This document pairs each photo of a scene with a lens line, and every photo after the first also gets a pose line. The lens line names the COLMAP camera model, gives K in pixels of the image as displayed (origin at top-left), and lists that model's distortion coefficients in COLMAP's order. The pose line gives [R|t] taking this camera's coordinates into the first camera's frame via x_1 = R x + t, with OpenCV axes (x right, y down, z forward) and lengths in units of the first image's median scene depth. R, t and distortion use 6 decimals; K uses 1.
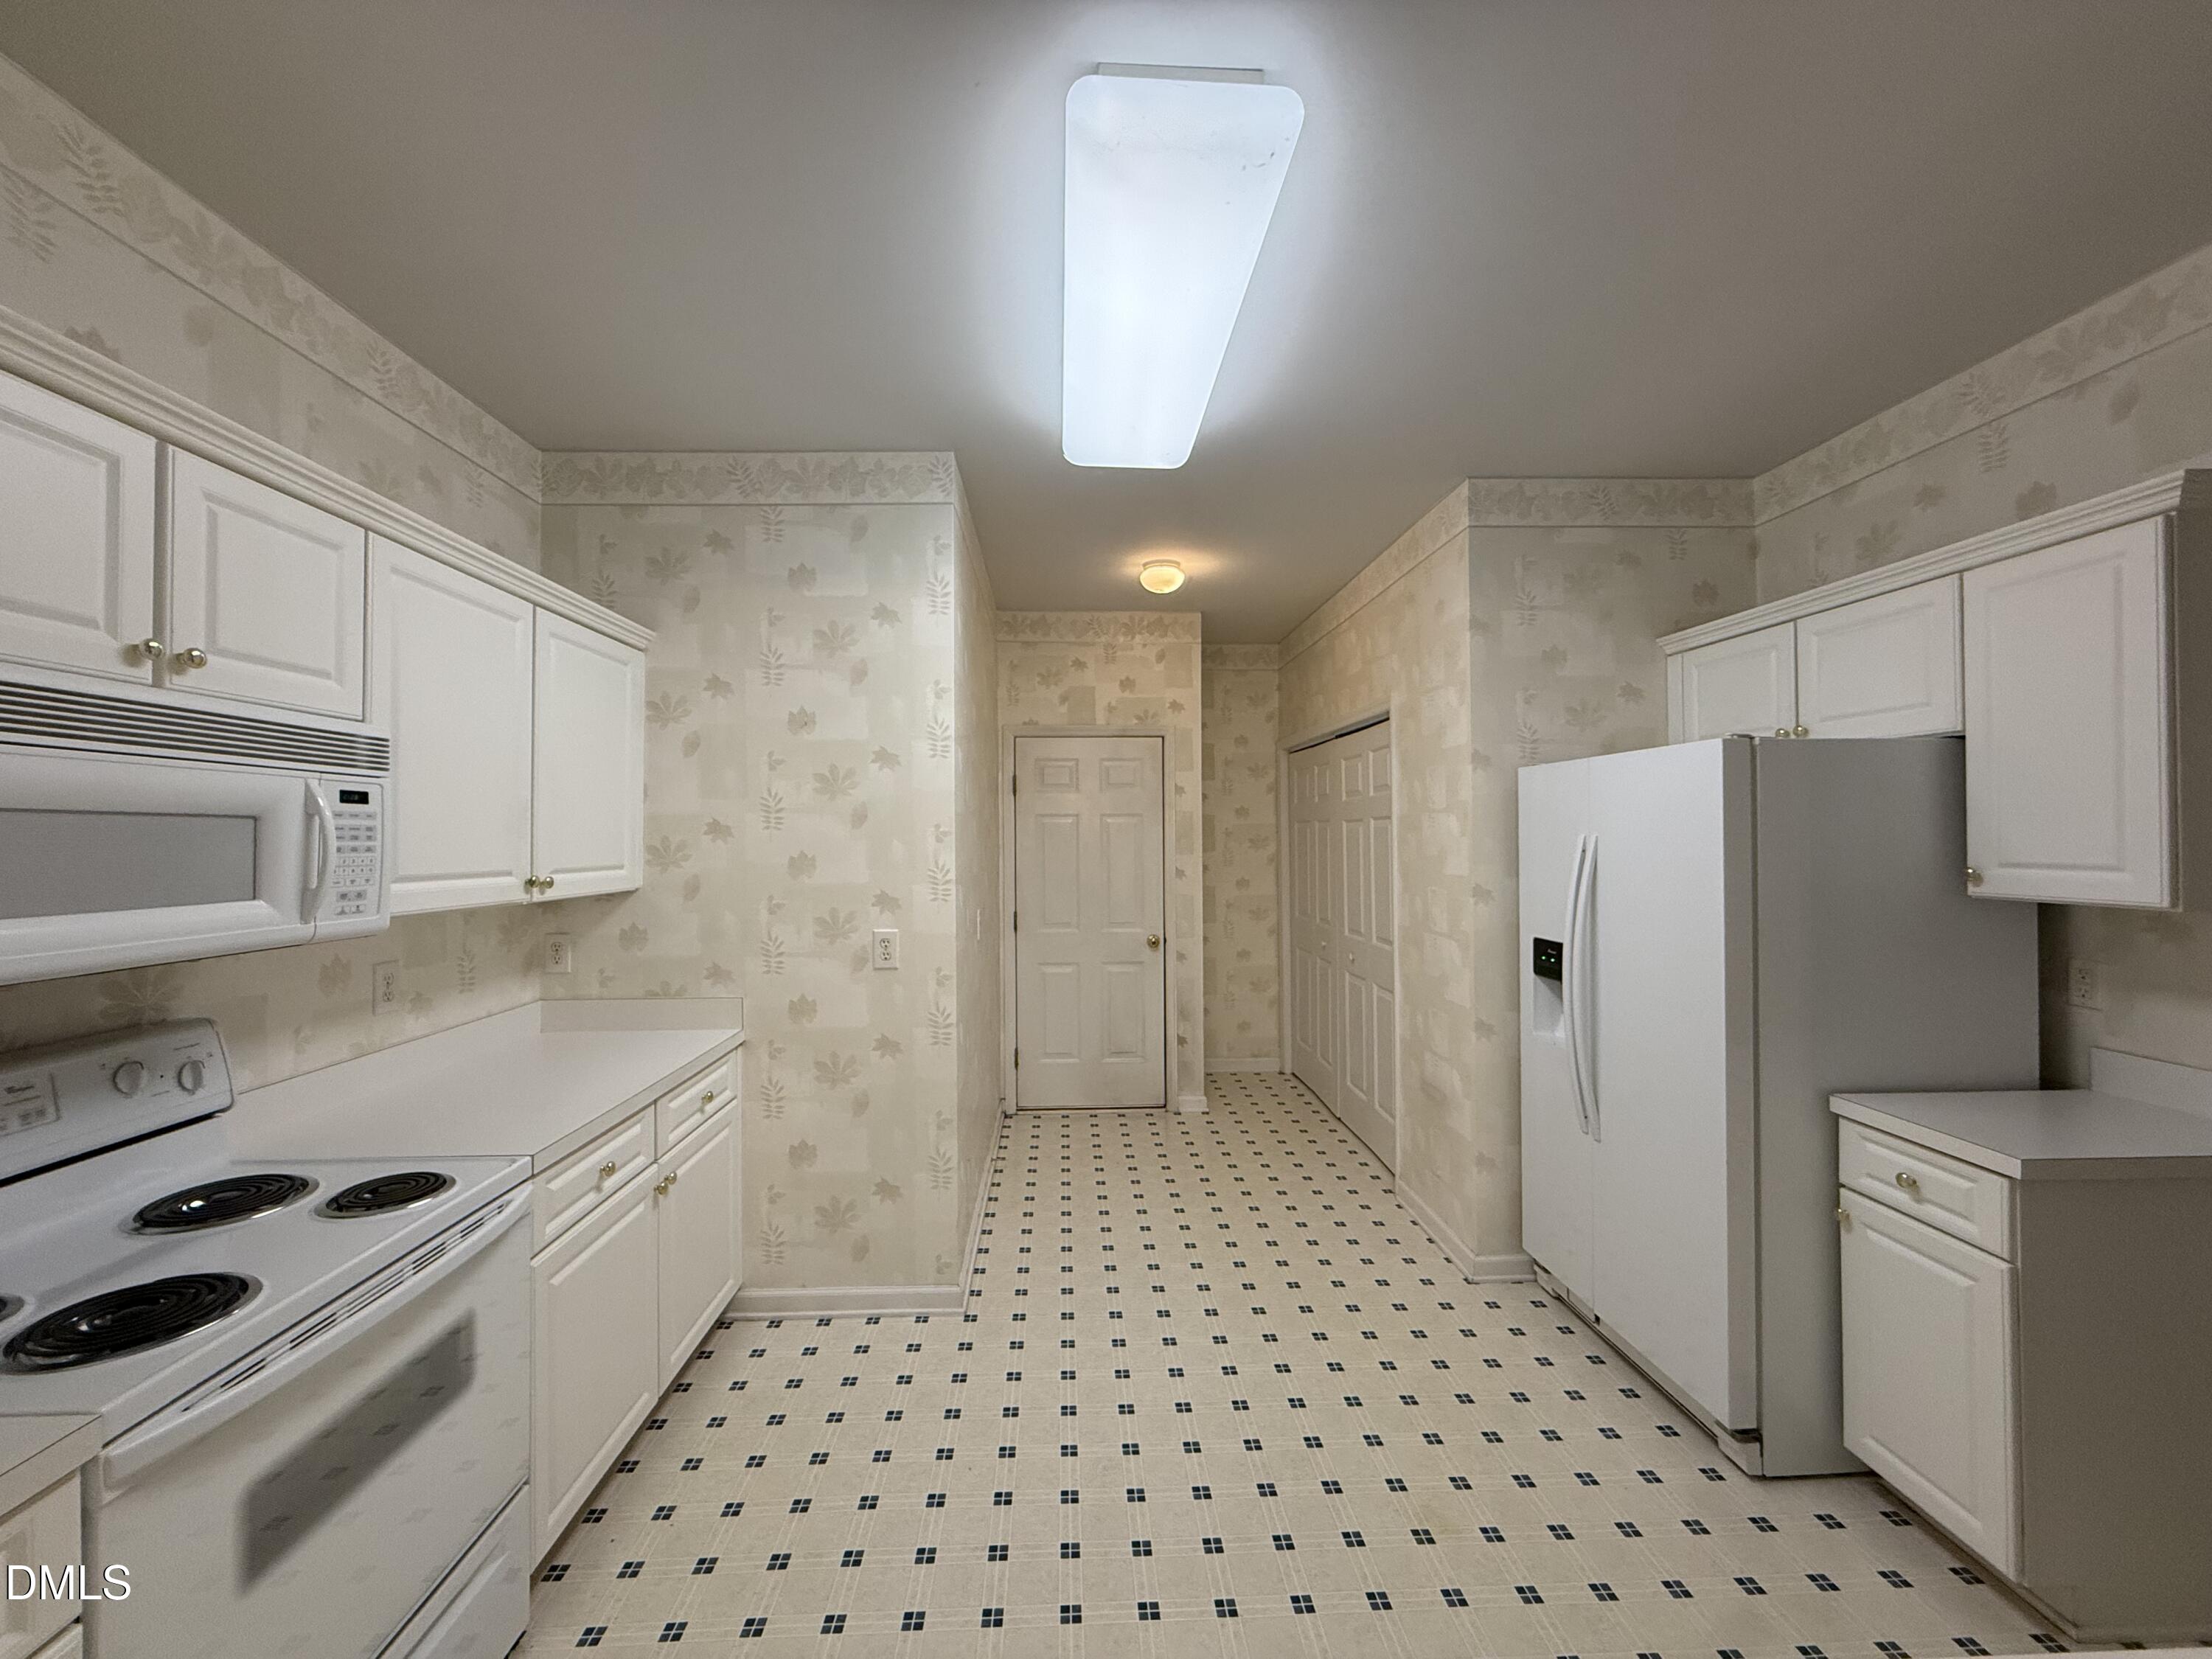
lens RADIAL K [[878.7, 0, 1094.9], [0, 878.7, 824.7], [0, 0, 1]] dist [0.000340, -0.000974]
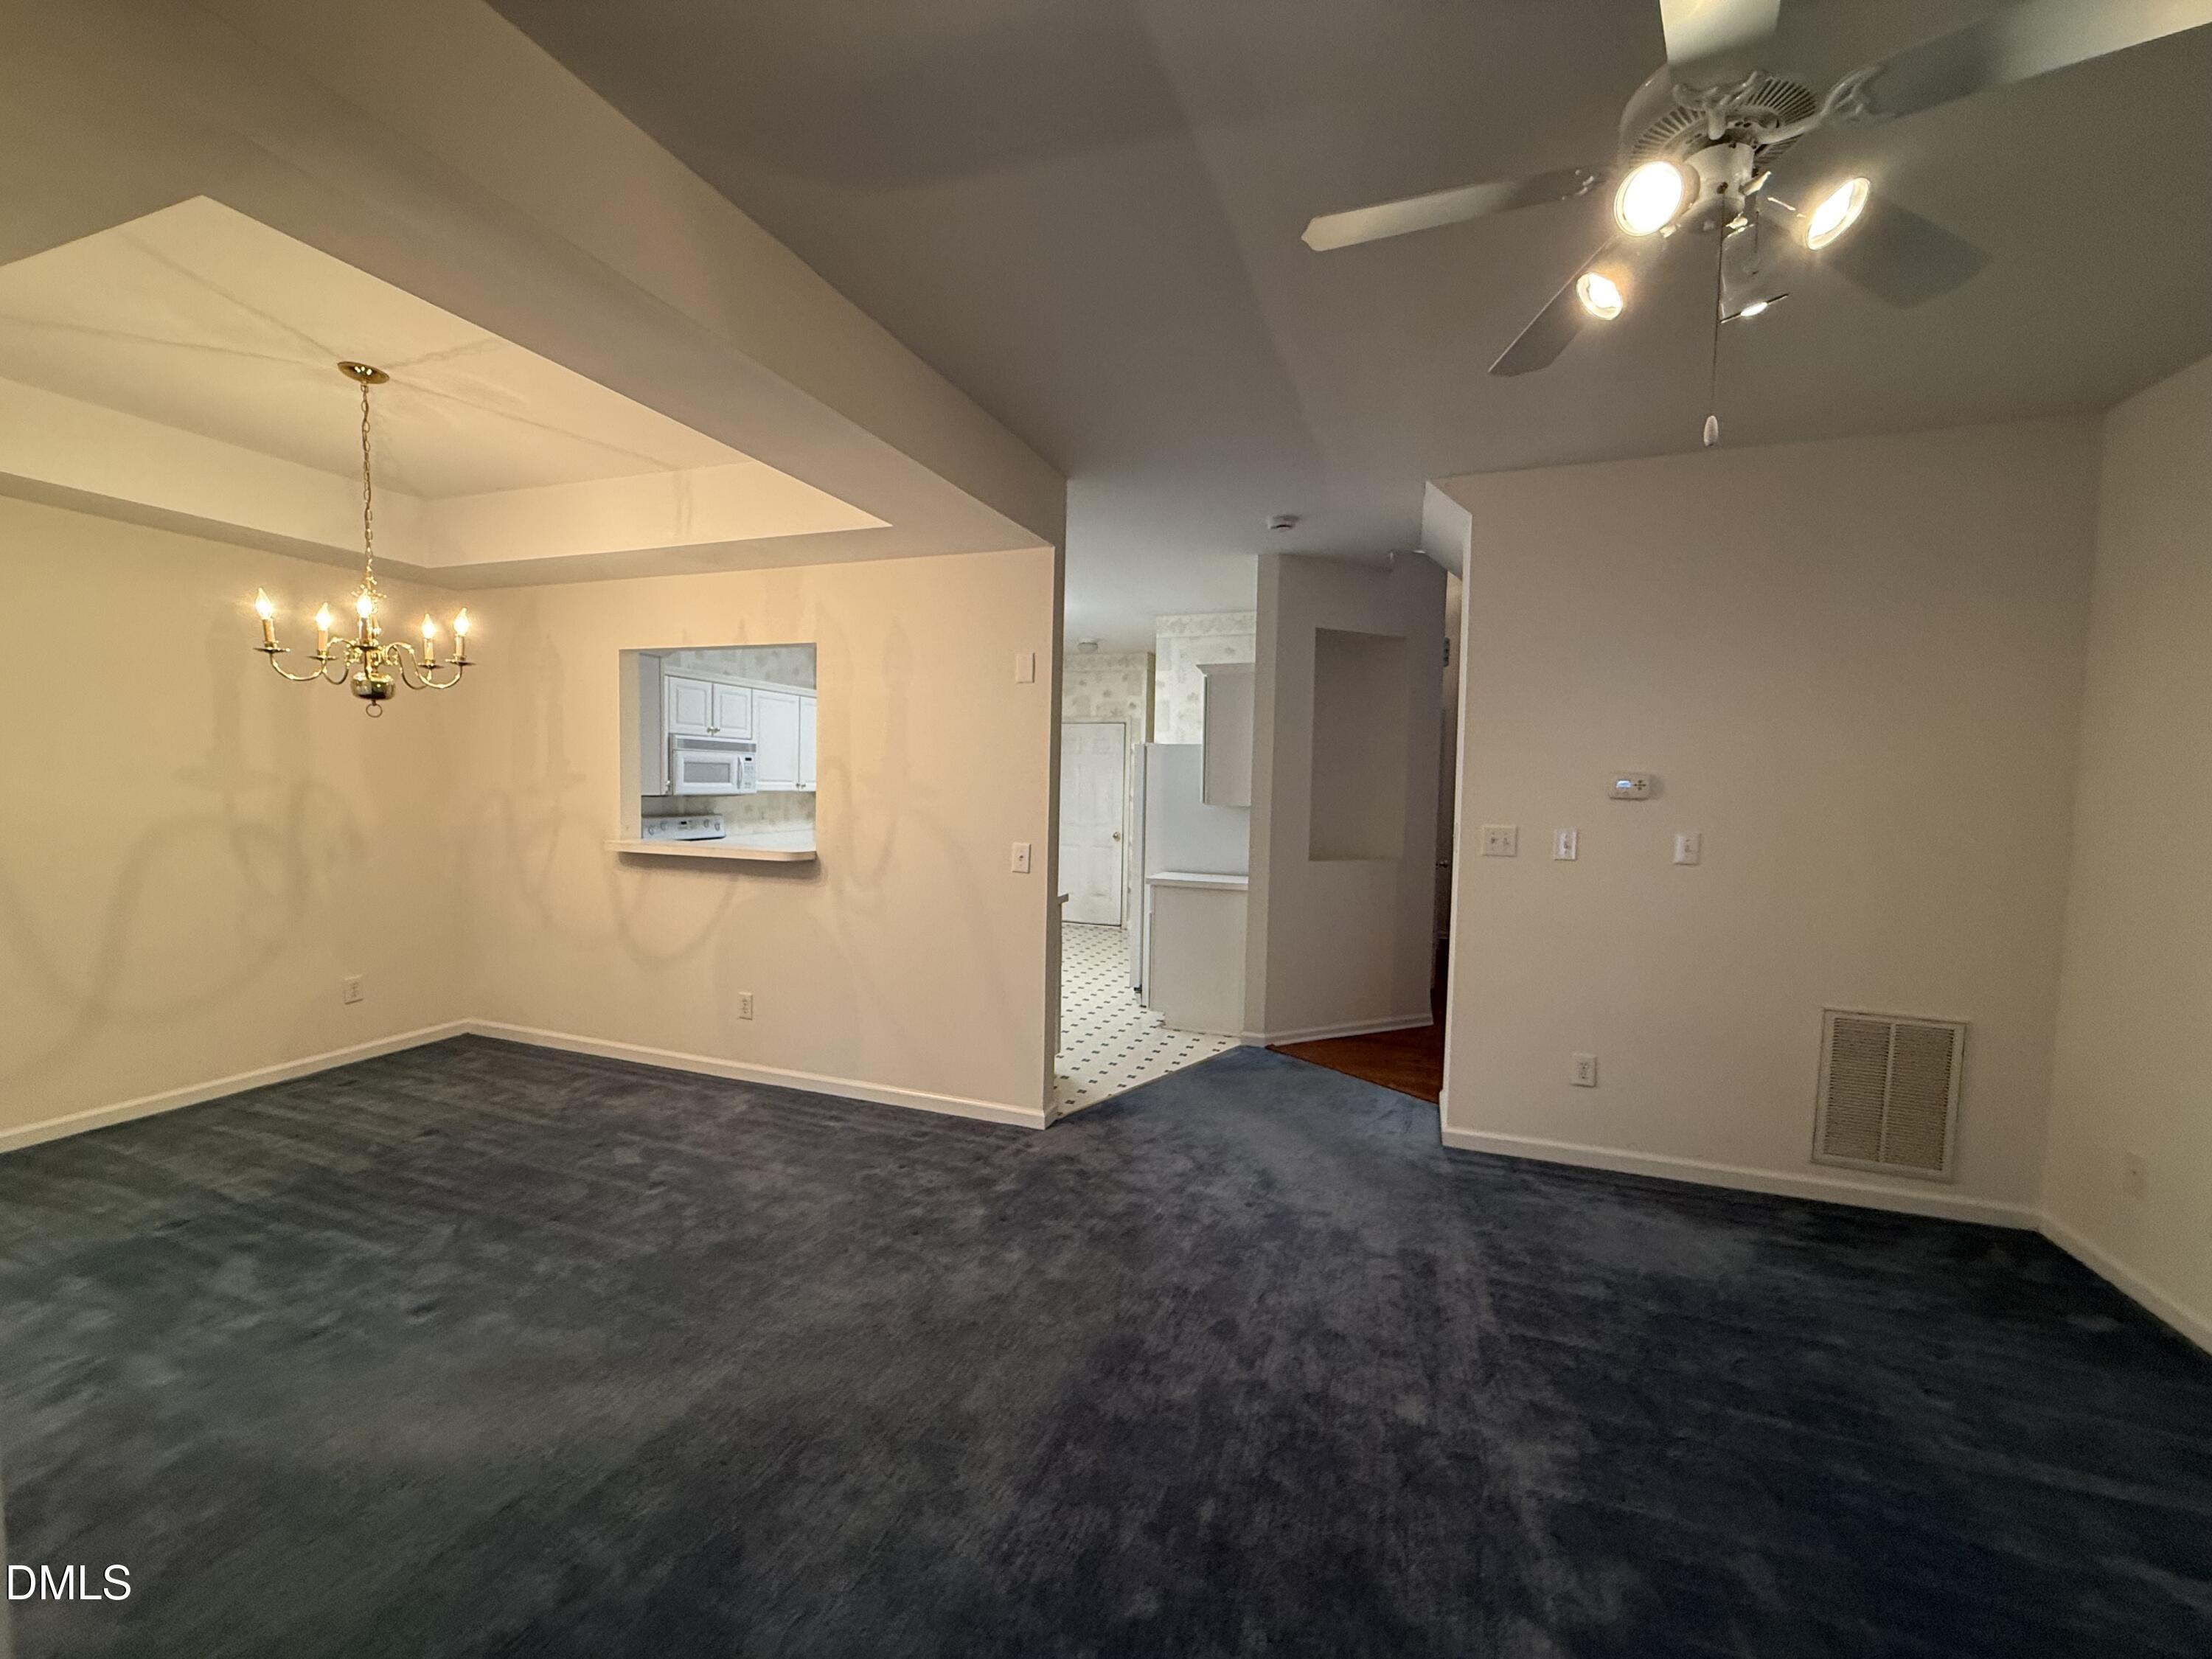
lens RADIAL K [[878.7, 0, 1094.0], [0, 878.7, 833.2], [0, 0, 1]] dist [0.000340, -0.000974]
pose [[0.924766, 0.048380, -0.377448, 0.723367], [-0.020814, 0.996831, 0.076775, -0.011874], [0.379966, -0.063143, 0.922843, -0.715507]]
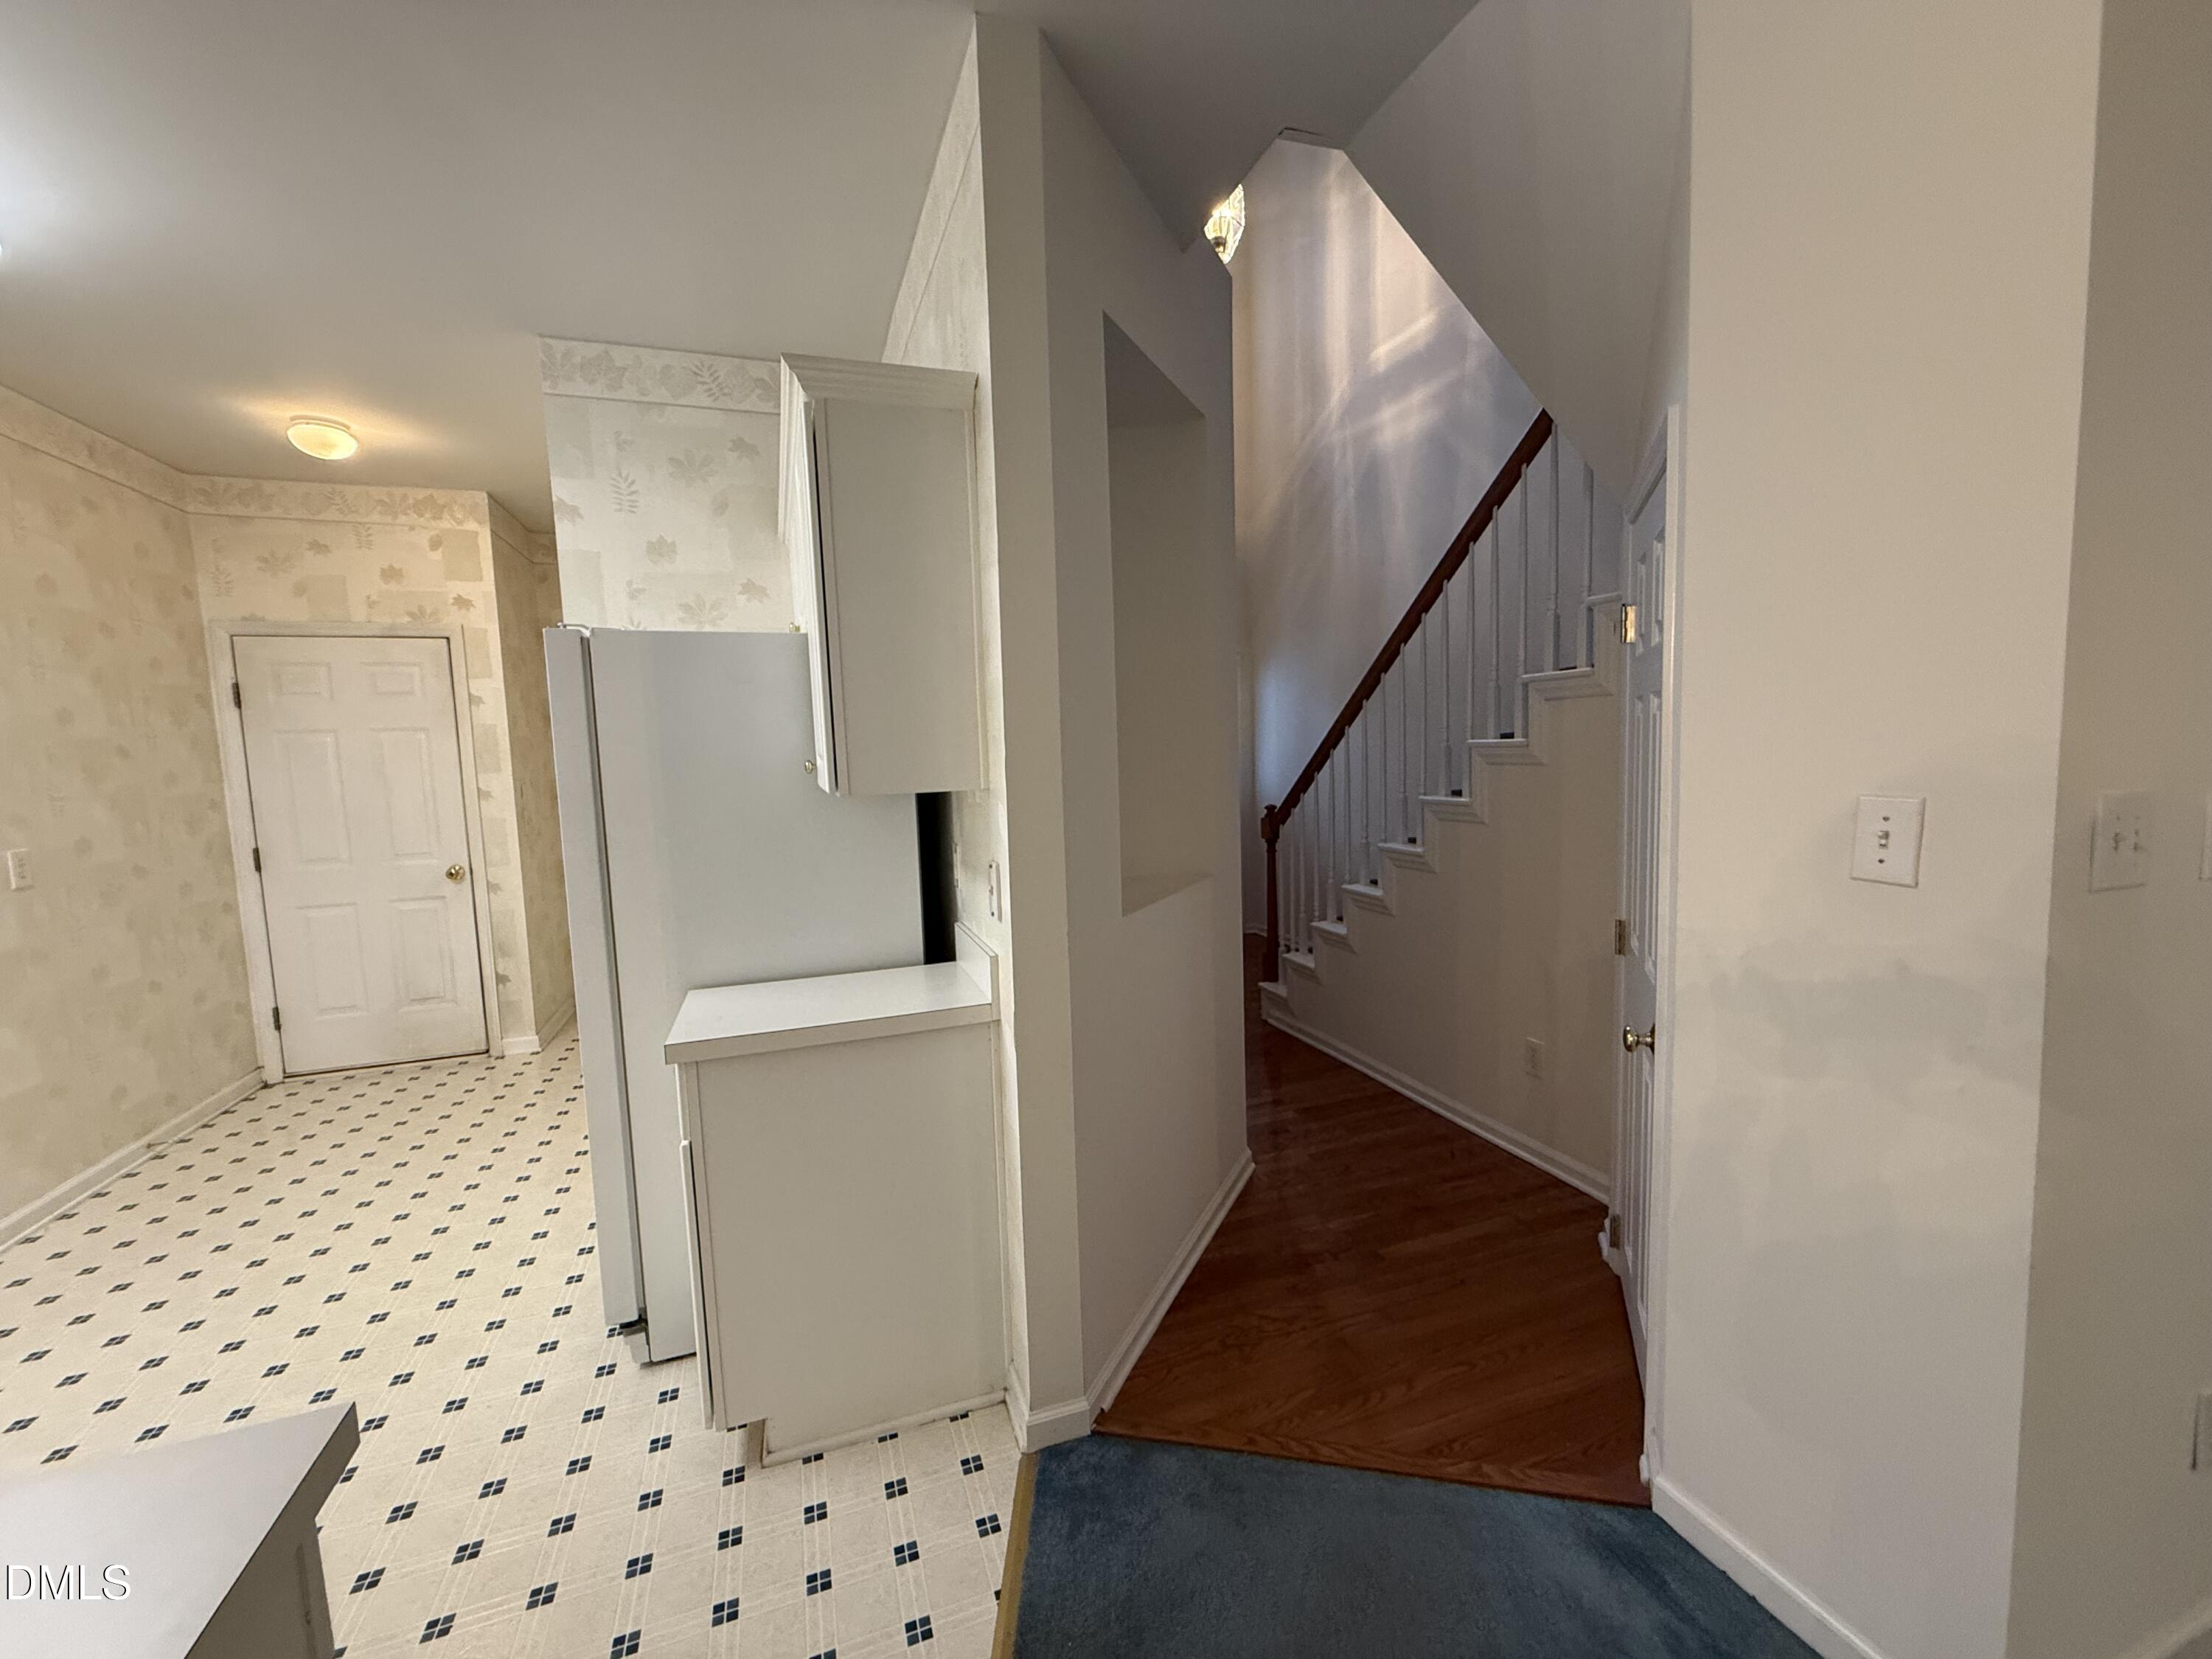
lens RADIAL K [[878.7, 0, 1099.4], [0, 878.7, 829.8], [0, 0, 1]] dist [0.000340, -0.000974]
pose [[0.952516, -0.050234, 0.300315, 0.427768], [0.020025, 0.994497, 0.102836, 0.011967], [-0.303828, -0.091939, 0.948280, -0.033965]]
